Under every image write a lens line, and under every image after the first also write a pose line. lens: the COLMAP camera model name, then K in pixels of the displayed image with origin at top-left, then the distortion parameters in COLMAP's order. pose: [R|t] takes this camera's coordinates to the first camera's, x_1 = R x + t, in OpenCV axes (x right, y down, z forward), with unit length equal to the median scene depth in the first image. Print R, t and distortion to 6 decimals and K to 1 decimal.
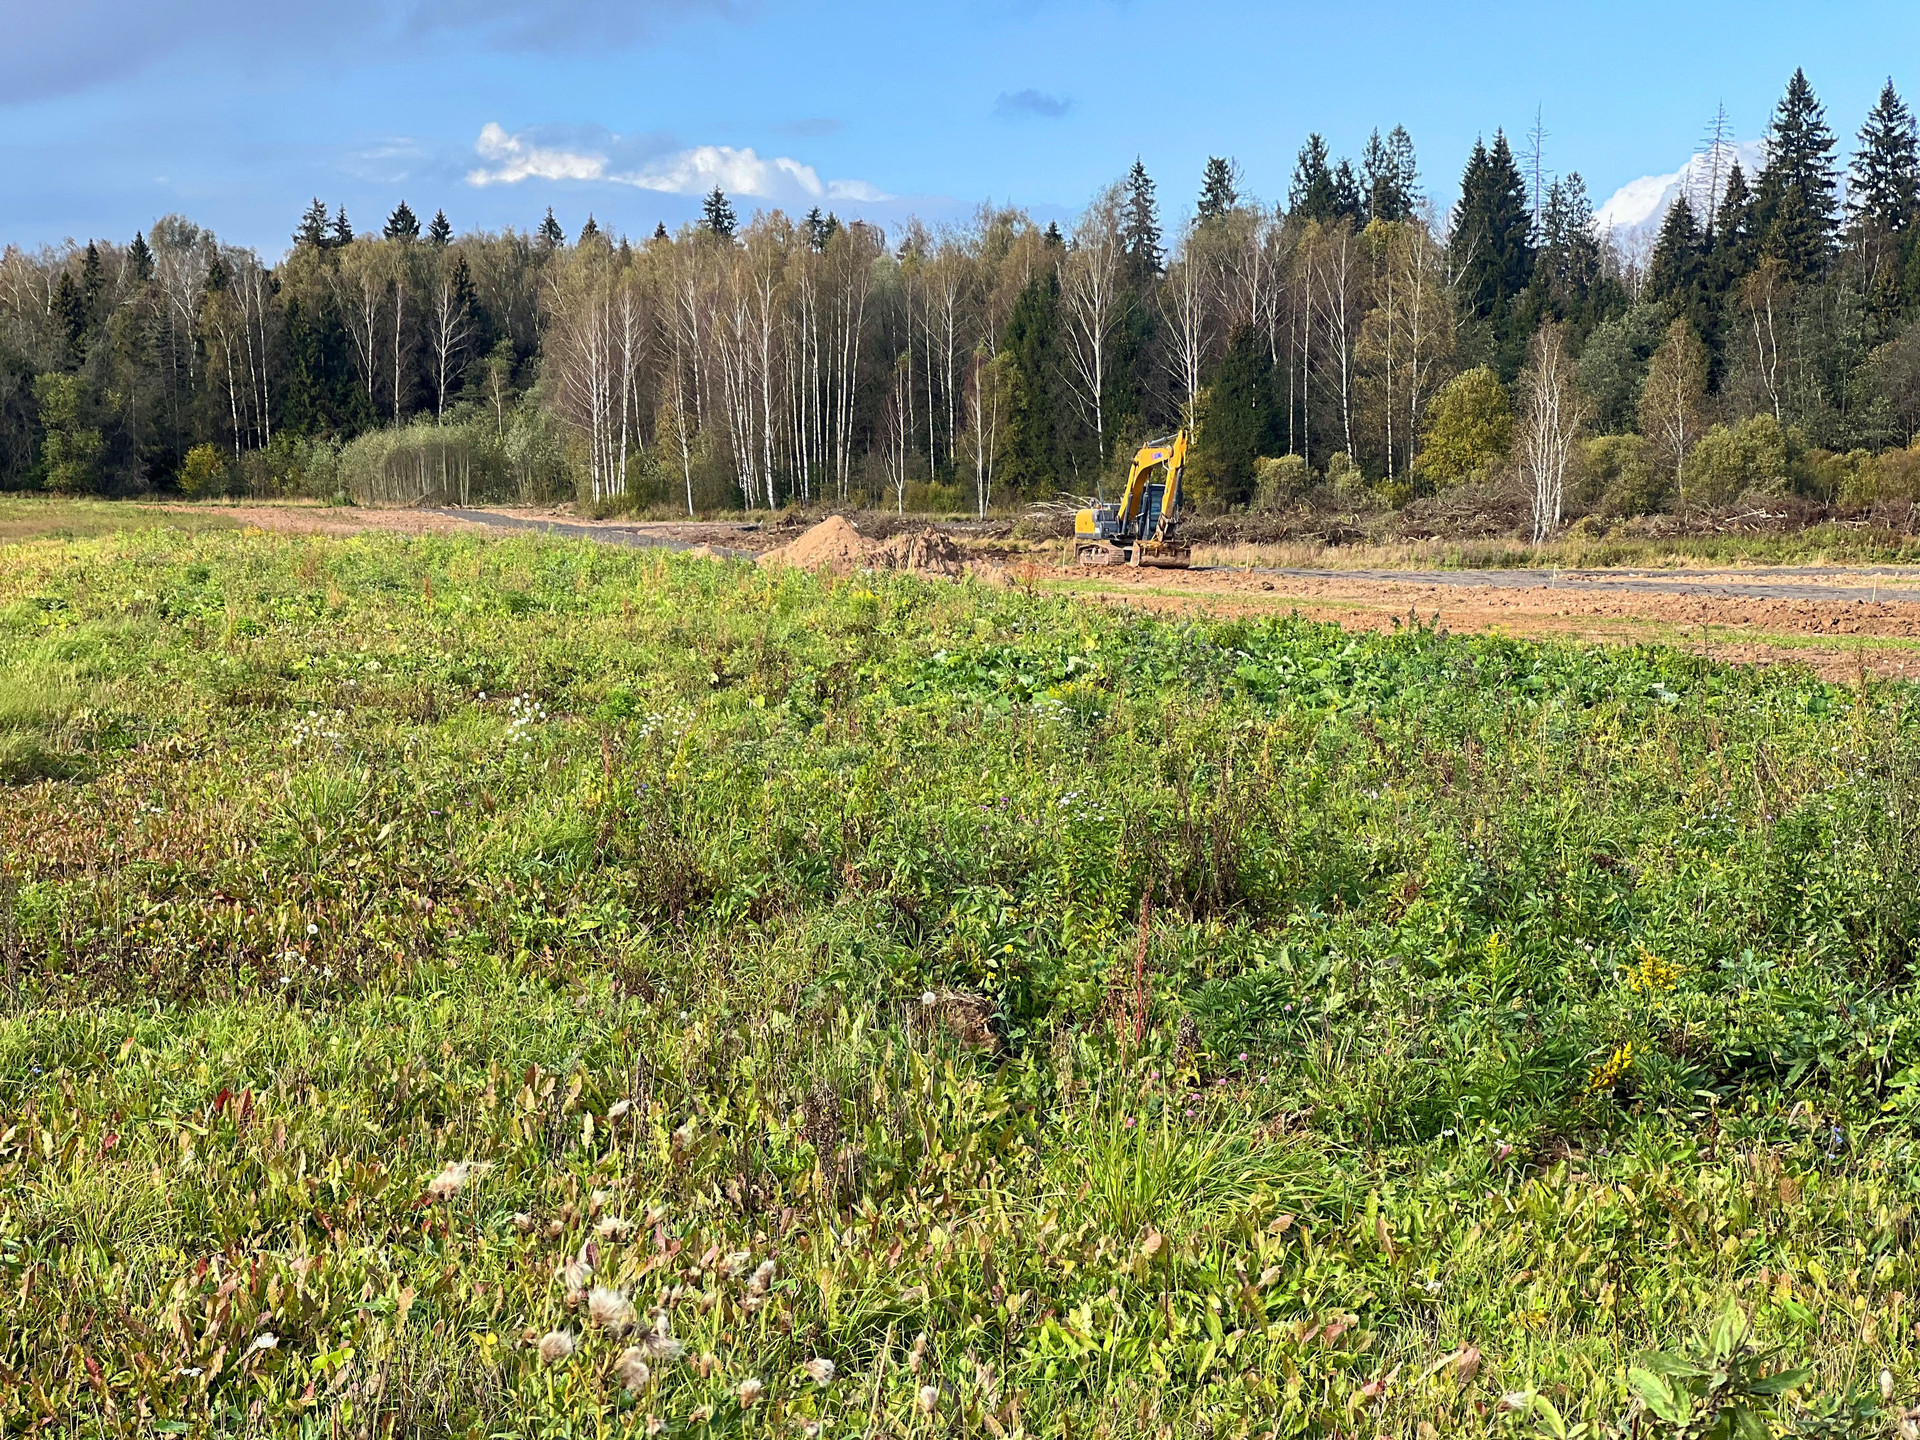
lens RADIAL K [[4407.4, 0, 929.9], [0, 4407.4, 721.6], [0, 0, 1]] dist [-0.103353, 4.434028]
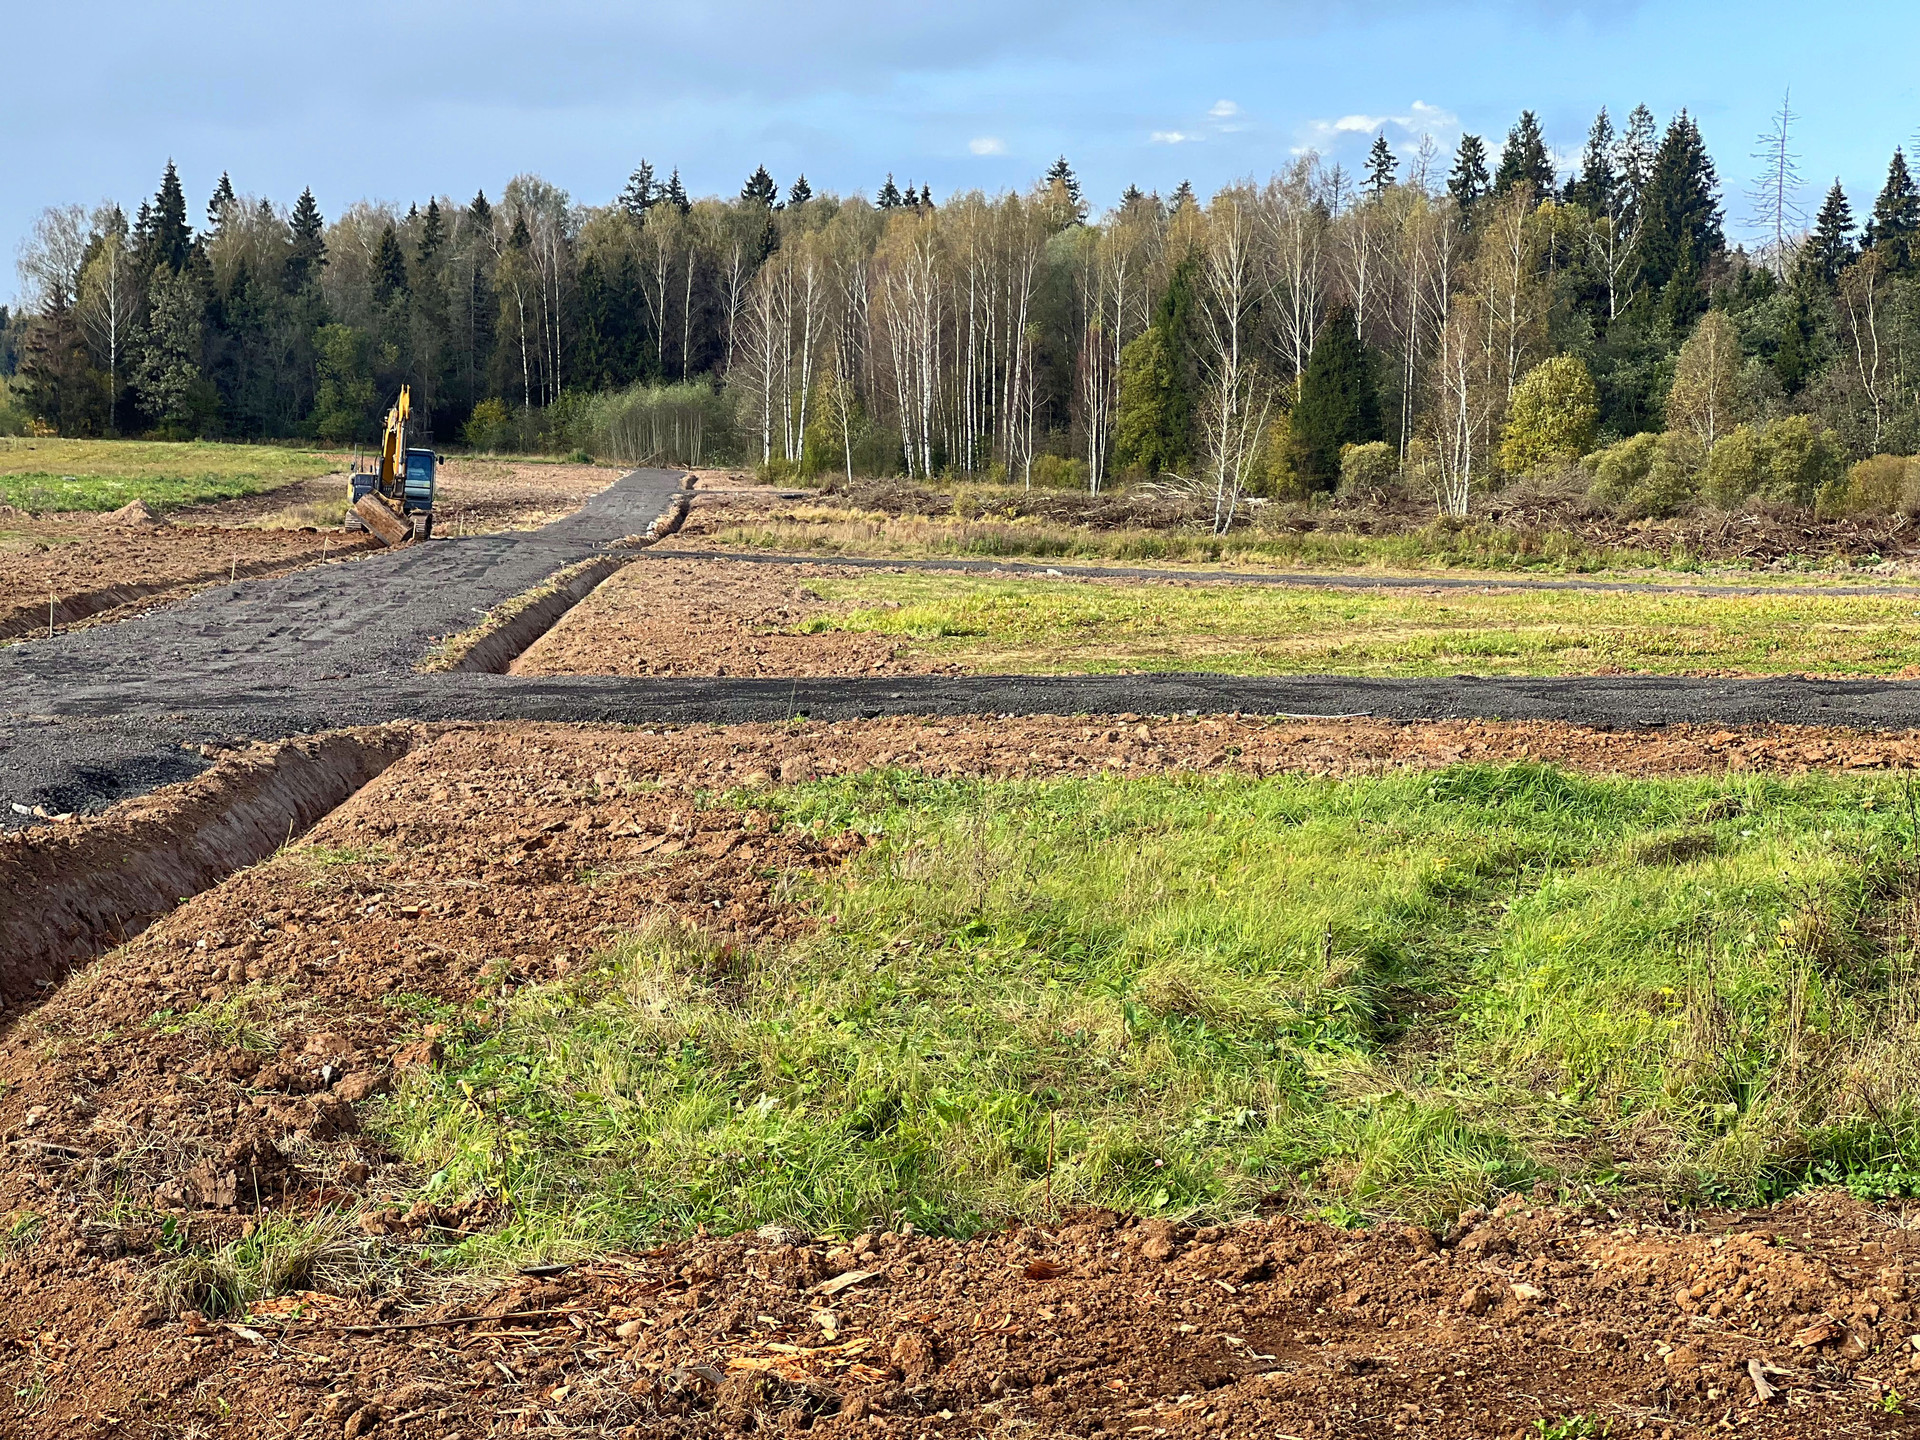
lens RADIAL K [[4383.4, 0, 924.7], [0, 4383.4, 694.4], [0, 0, 1]] dist [-0.076383, 4.848132]
pose [[0.979667, 0.046862, -0.195079, 0.144470], [-0.047044, 0.998886, 0.003705, -0.003719], [0.195035, 0.005548, 0.980780, 0.035073]]
